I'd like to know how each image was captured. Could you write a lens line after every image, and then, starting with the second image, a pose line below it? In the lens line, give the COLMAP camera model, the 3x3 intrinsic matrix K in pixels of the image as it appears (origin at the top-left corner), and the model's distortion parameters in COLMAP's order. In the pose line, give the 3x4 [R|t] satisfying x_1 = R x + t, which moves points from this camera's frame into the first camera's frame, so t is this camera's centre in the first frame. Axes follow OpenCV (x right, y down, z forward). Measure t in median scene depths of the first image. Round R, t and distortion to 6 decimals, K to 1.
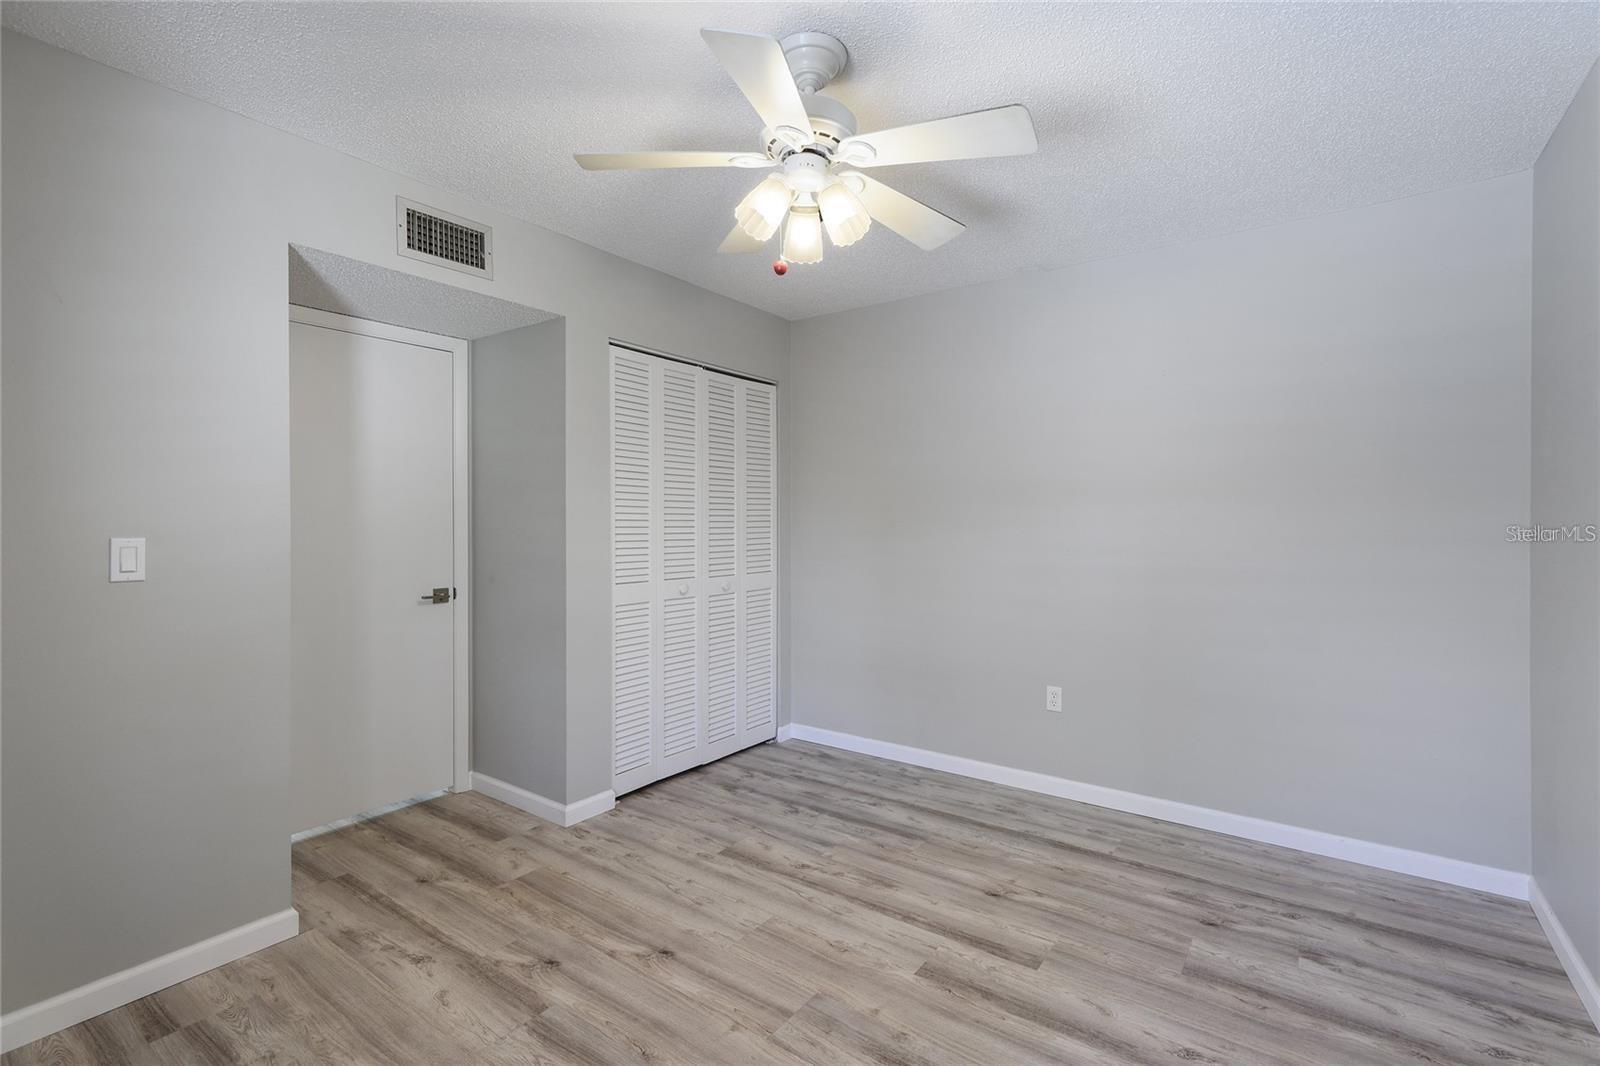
lens RADIAL K [[732.3, 0, 798.2], [0, 732.3, 526.9], [0, 0, 1]] dist [0.002993, 0.000890]
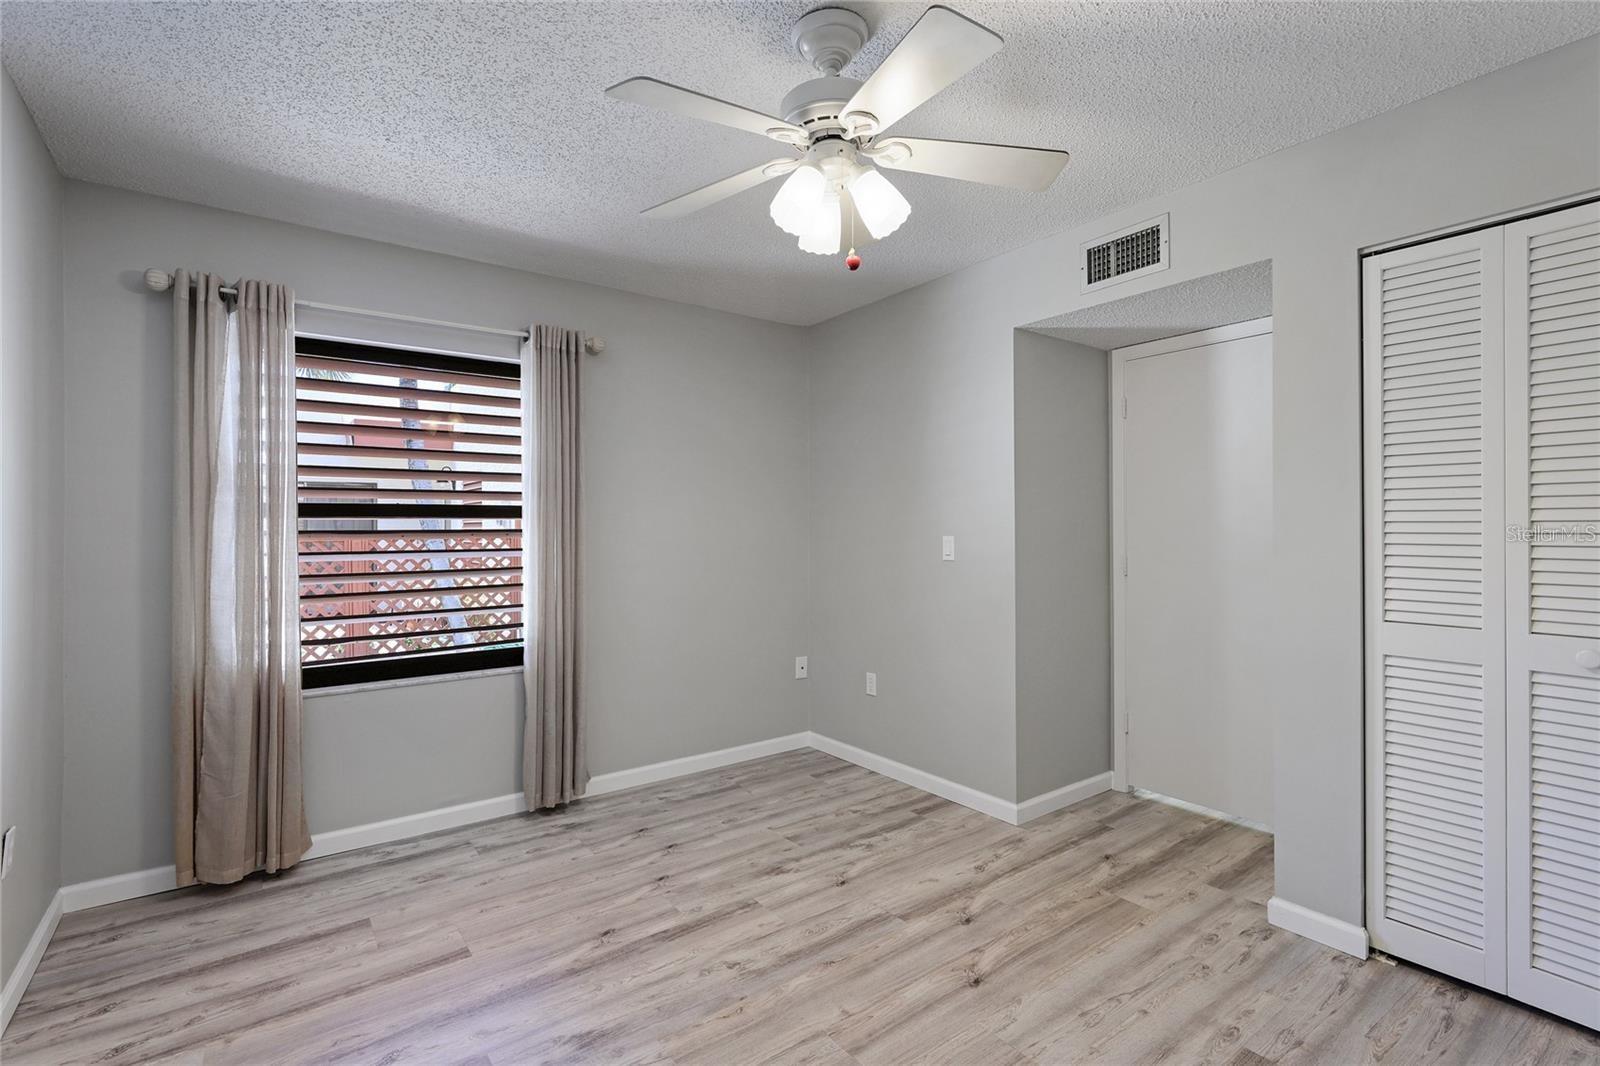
lens RADIAL K [[732.3, 0, 798.2], [0, 732.3, 526.9], [0, 0, 1]] dist [0.002993, 0.000890]
pose [[-0.290380, 0.001639, -0.956910, 0.696112], [-0.001157, 0.999997, 0.002064, -0.008609], [0.956911, 0.001707, -0.290378, 0.925374]]
